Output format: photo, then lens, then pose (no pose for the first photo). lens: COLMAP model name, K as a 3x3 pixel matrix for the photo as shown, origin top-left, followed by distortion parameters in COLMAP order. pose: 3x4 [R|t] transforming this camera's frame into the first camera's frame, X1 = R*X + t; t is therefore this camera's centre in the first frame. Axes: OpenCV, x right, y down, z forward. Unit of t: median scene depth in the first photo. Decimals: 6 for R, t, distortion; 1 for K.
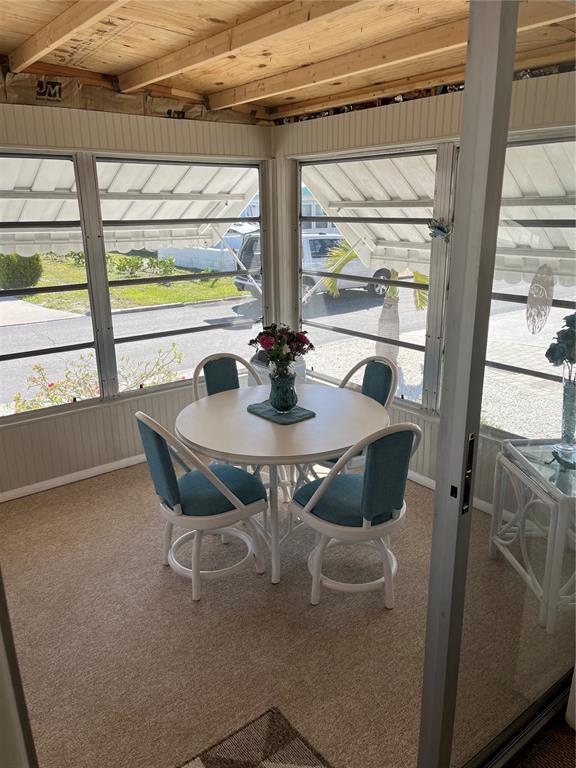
lens RADIAL K [[586.7, 0, 288.0], [0, 586.7, 384.0], [0, 0, 1]] dist [0.036047, -0.001931]
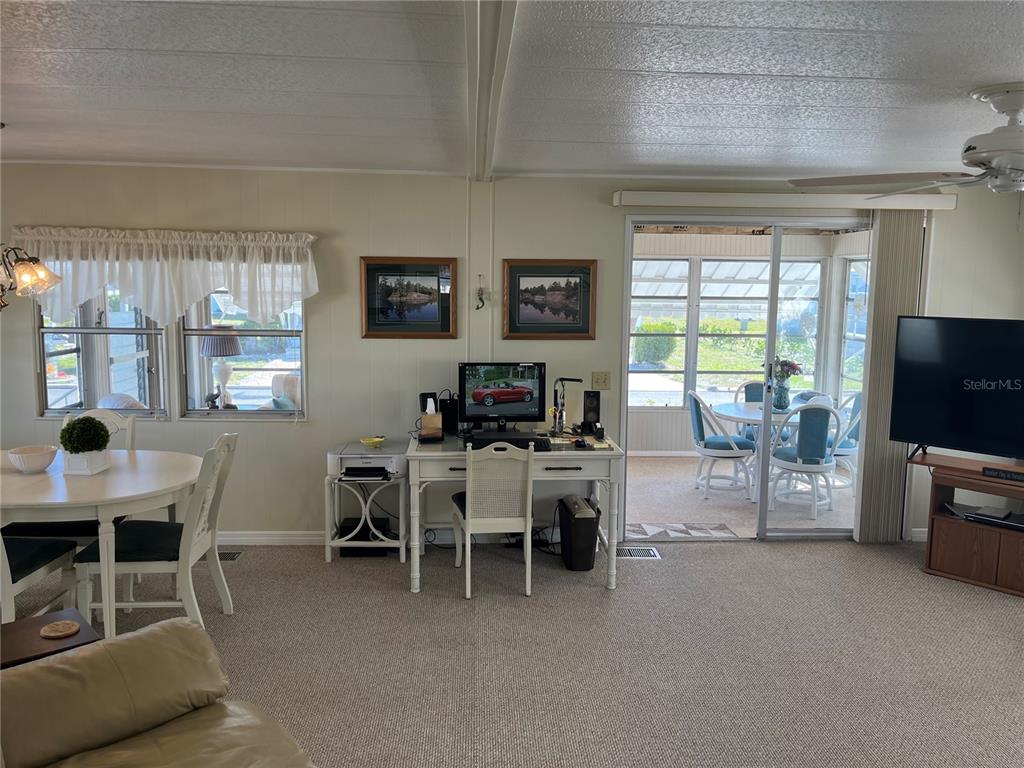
lens RADIAL K [[782.3, 0, 512.0], [0, 782.3, 384.0], [0, 0, 1]] dist [0.036047, -0.001931]
pose [[0.820539, 0.097522, -0.563210, 0.486432], [-0.188732, 0.976300, -0.105913, 0.278599], [0.539533, 0.193202, 0.819498, -0.976616]]
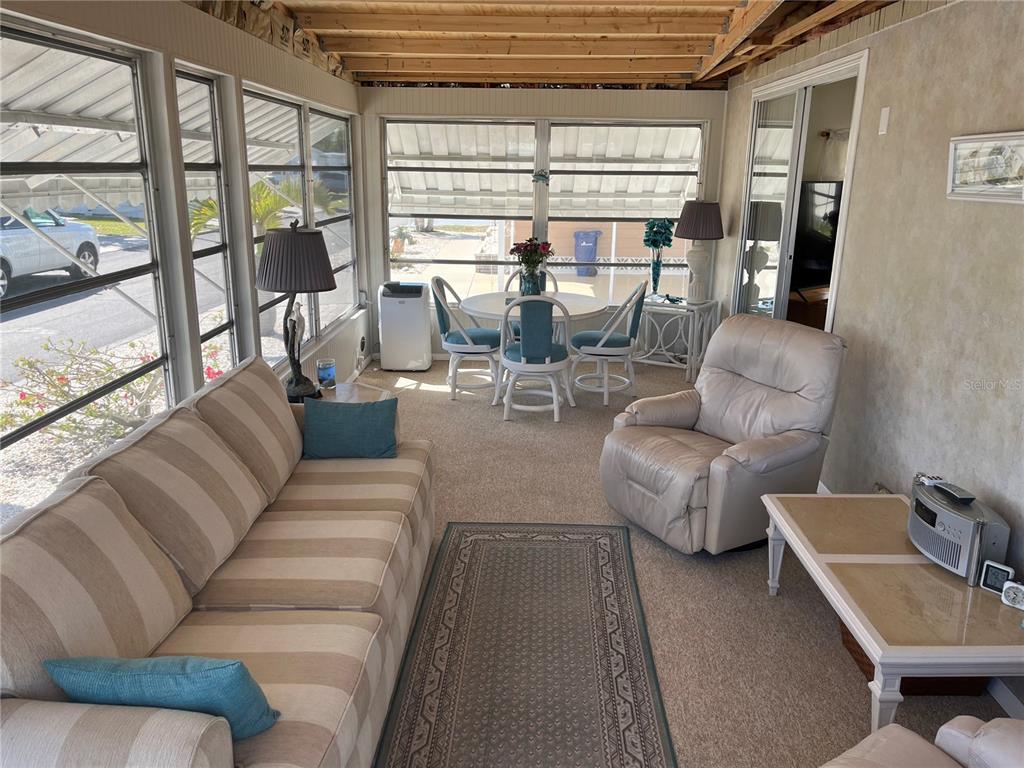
lens RADIAL K [[782.3, 0, 512.0], [0, 782.3, 384.0], [0, 0, 1]] dist [0.036047, -0.001931]
pose [[0.642210, -0.185690, 0.743697, -1.198506], [0.203566, 0.976691, 0.068079, 0.082338], [-0.739004, 0.107671, 0.665041, -0.166208]]
